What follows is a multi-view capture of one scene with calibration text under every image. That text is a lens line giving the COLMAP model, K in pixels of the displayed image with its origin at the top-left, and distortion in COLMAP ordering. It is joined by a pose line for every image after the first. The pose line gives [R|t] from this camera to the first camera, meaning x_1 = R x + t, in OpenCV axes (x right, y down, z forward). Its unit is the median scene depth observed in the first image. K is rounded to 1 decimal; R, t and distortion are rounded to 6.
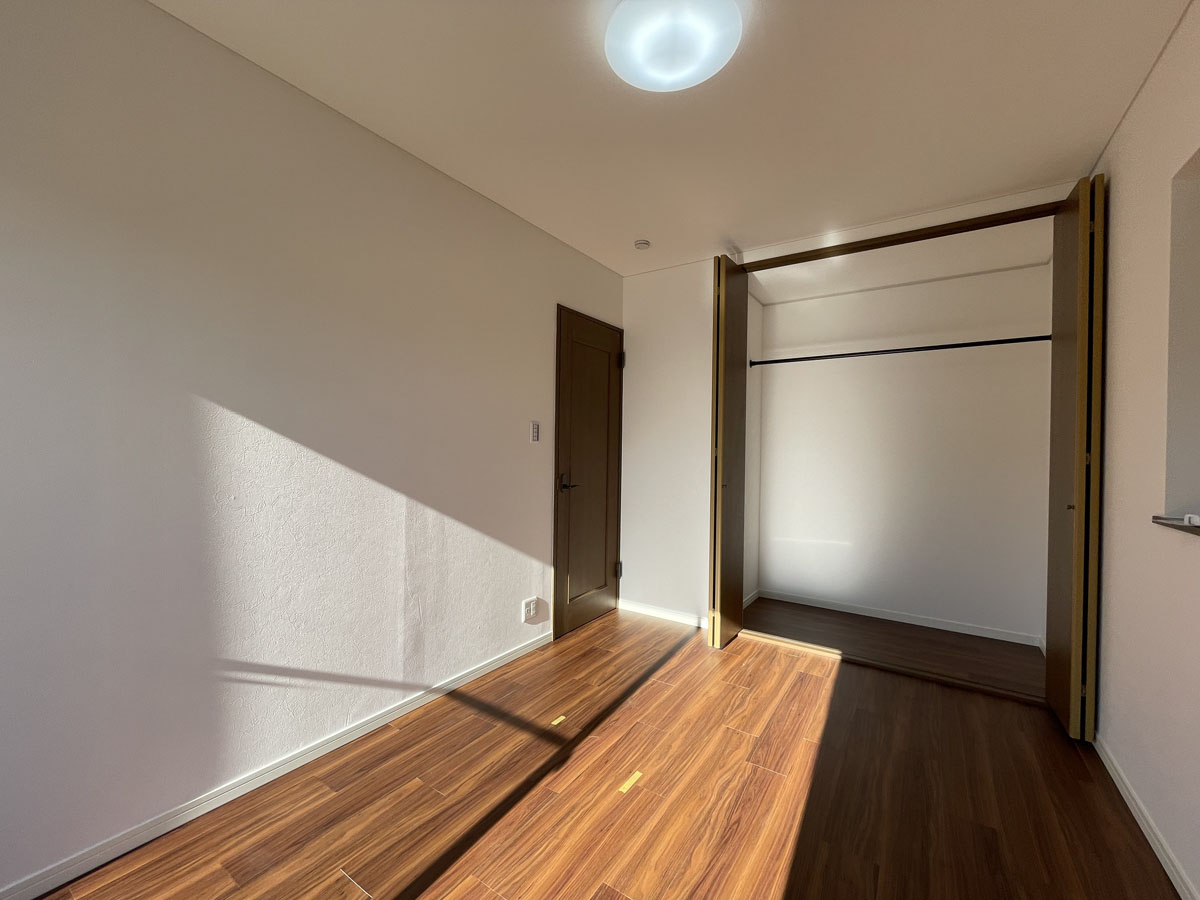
lens RADIAL K [[487.0, 0, 595.8], [0, 487.0, 451.2], [0, 0, 1]] dist [-0.002308, -0.000190]
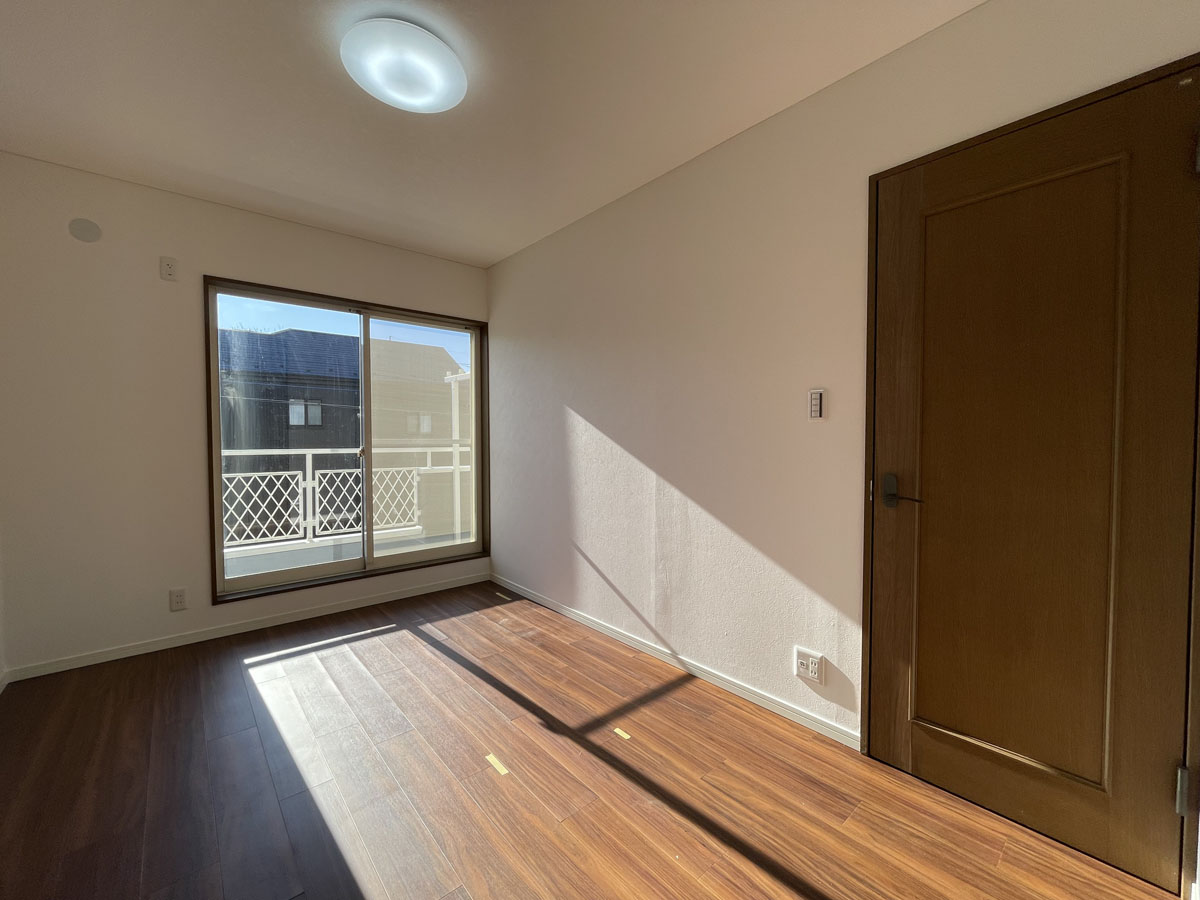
lens RADIAL K [[484.6, 0, 602.1], [0, 484.6, 452.2], [0, 0, 1]] dist [0.000266, 0.000059]
pose [[-0.253539, 0.015832, -0.967196, 0.765807], [-0.005752, 0.999824, 0.017874, 0.019622], [0.967308, 0.010095, -0.253403, 1.153674]]
